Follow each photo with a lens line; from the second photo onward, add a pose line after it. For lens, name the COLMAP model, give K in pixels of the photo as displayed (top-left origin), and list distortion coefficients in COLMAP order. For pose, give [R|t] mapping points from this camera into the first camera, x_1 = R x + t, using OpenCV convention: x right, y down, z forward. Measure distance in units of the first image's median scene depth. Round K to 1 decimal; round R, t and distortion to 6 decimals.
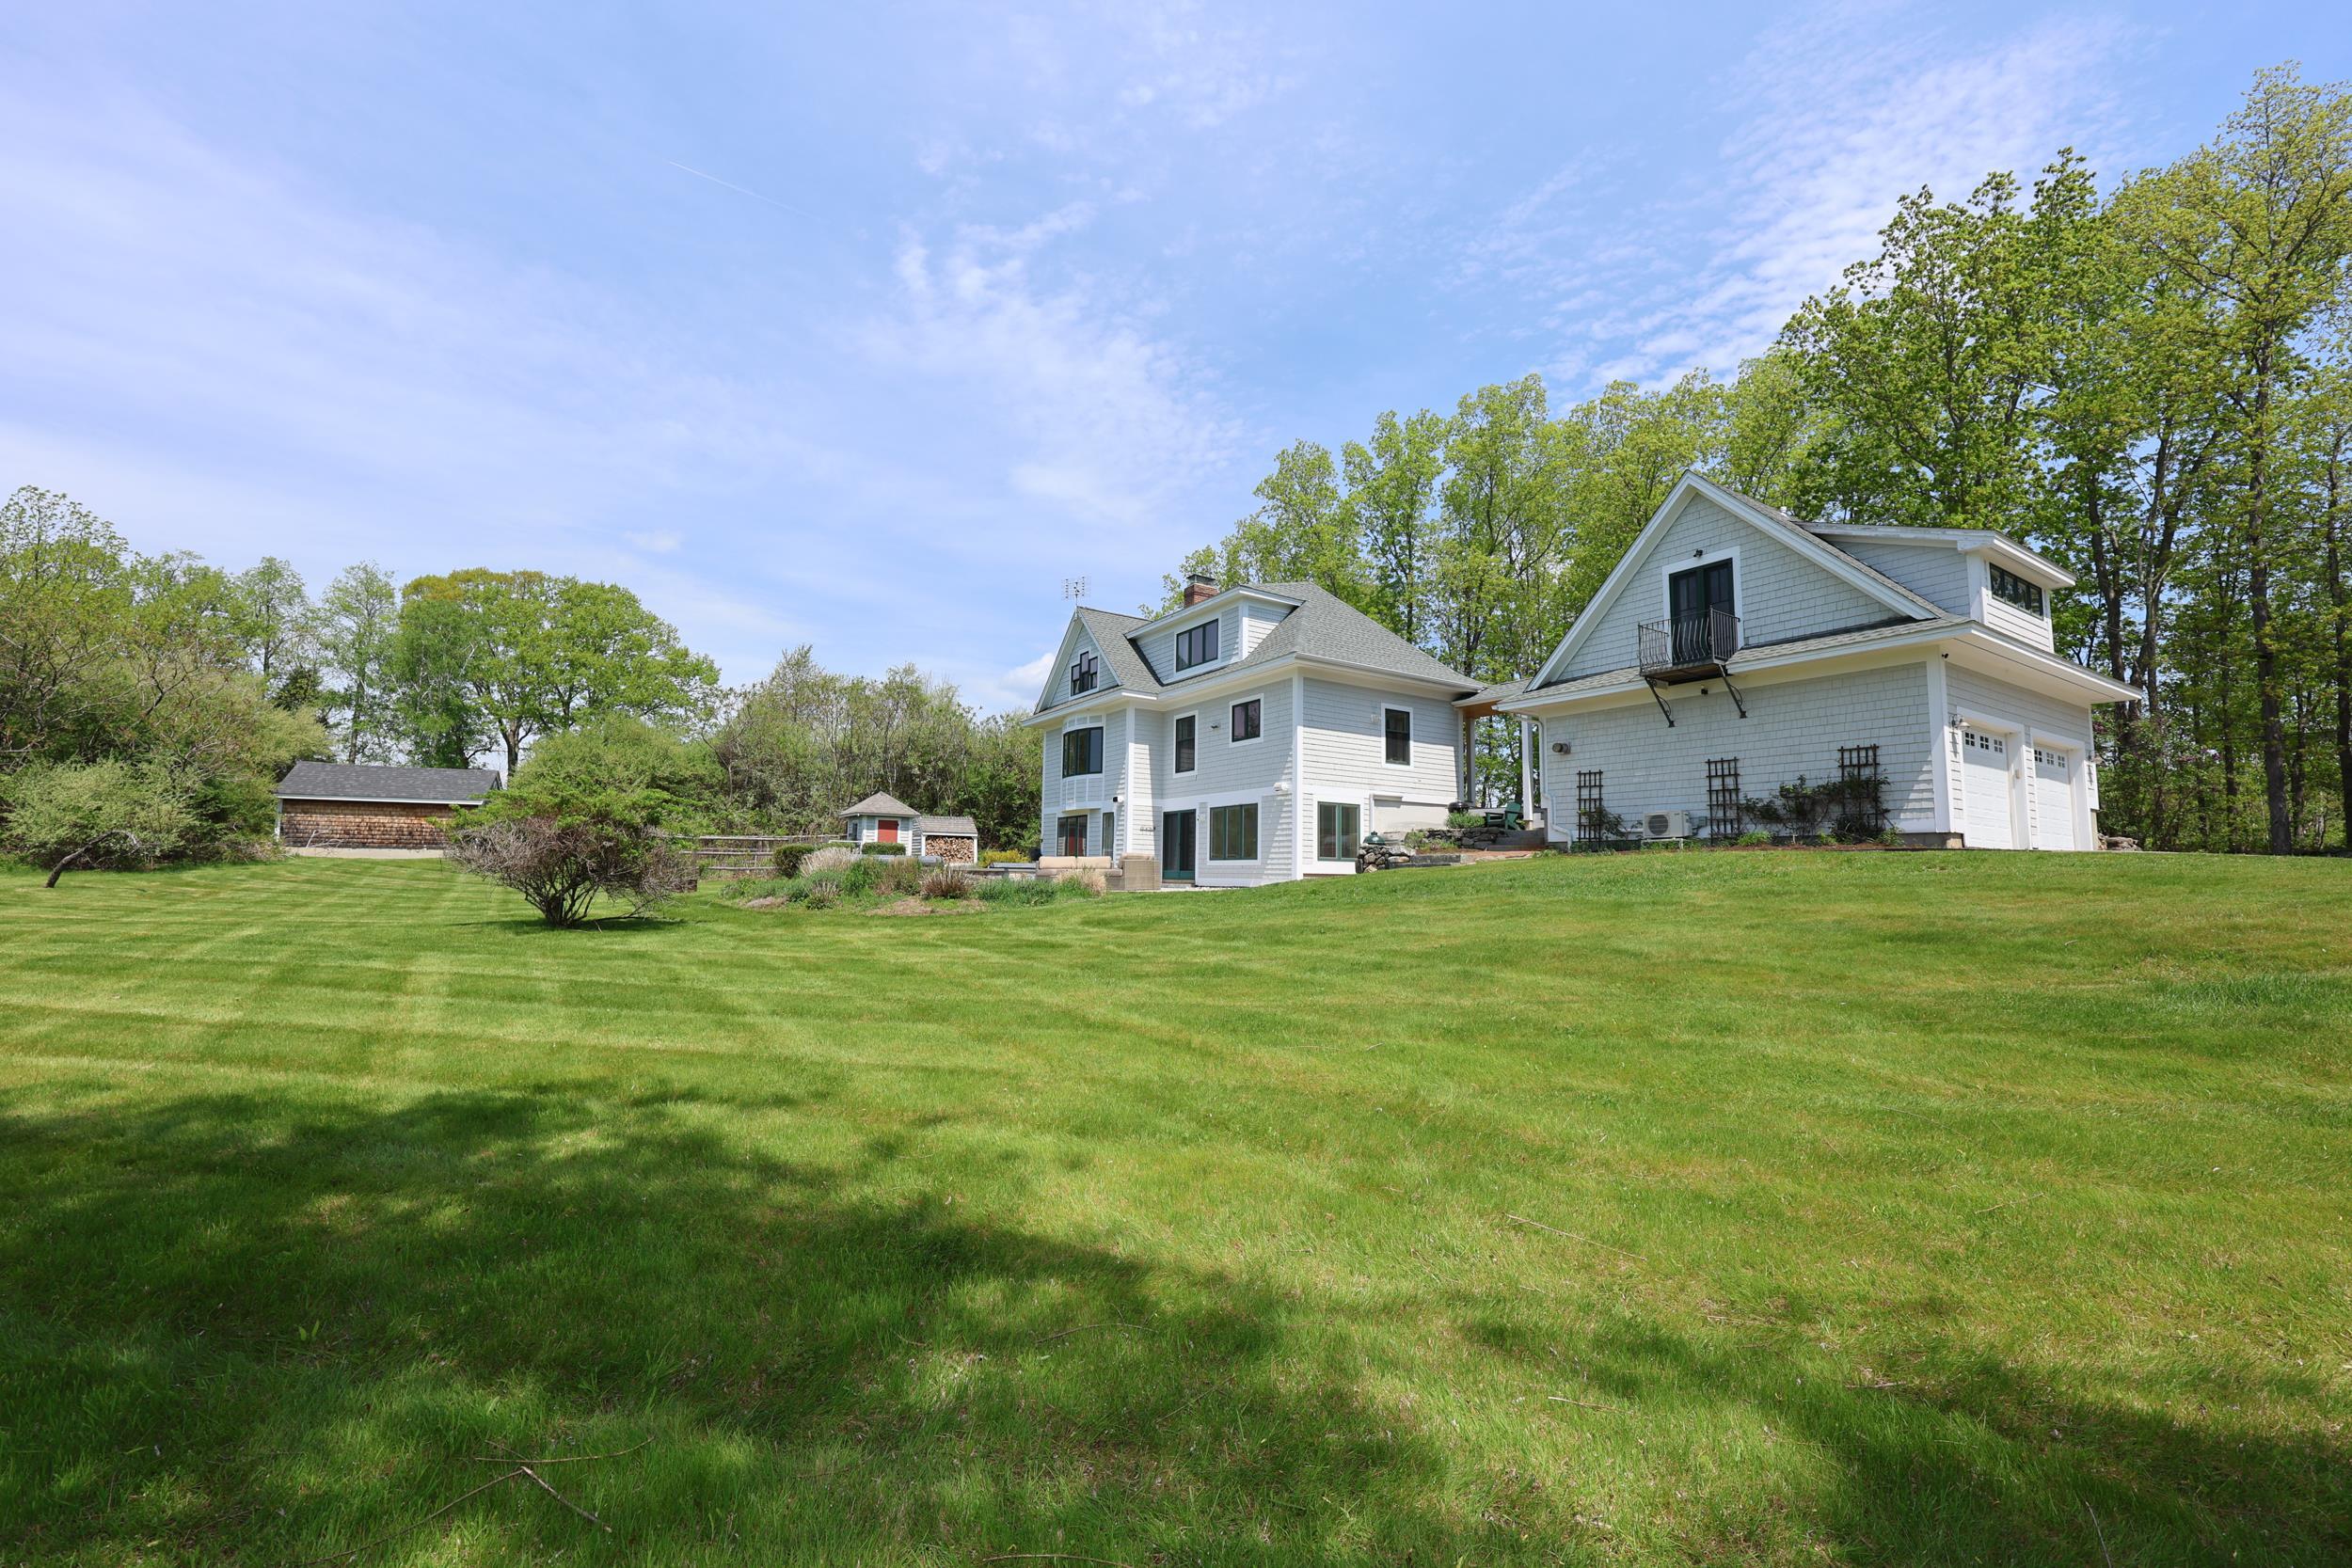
lens RADIAL K [[954.6, 0, 1176.0], [0, 954.6, 784.0], [0, 0, 1]] dist [0.009188, -0.000081]
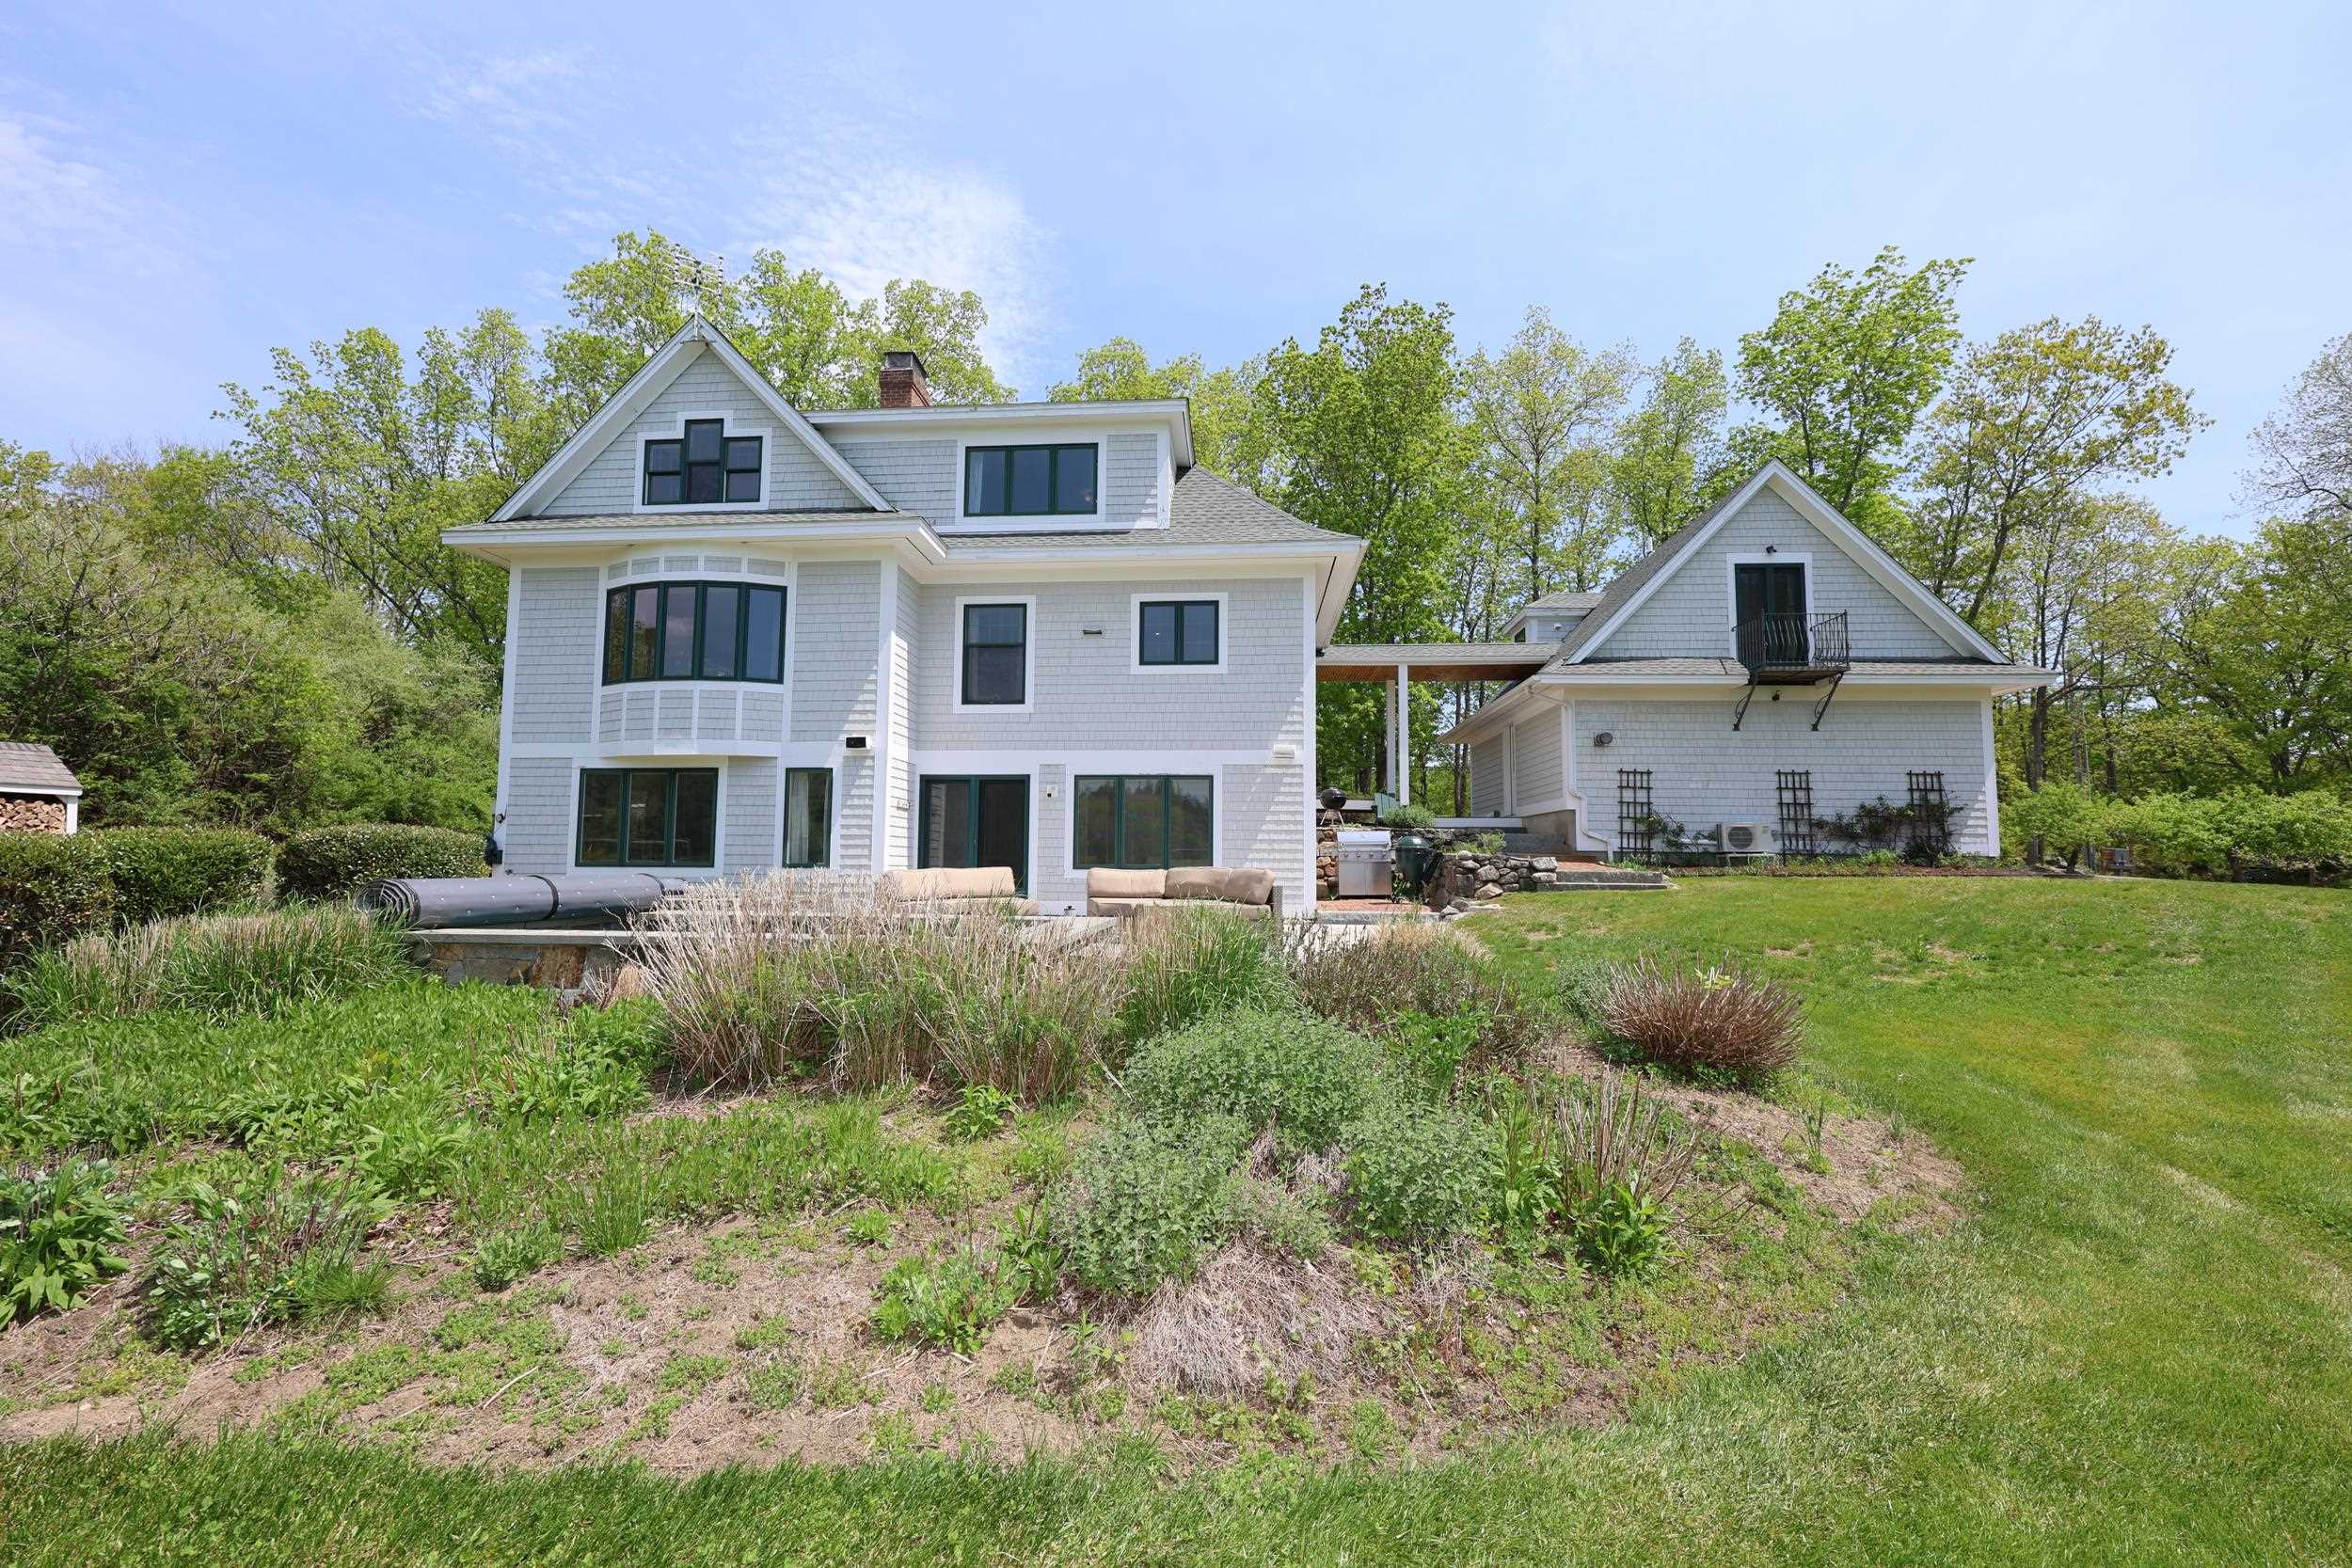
lens RADIAL K [[954.6, 0, 1176.0], [0, 954.6, 784.0], [0, 0, 1]] dist [0.009188, -0.000081]
pose [[0.603333, 0.052921, 0.795731, -0.556556], [-0.082407, 0.996592, -0.003797, 0.040792], [-0.793220, -0.063283, 0.605638, 0.903664]]
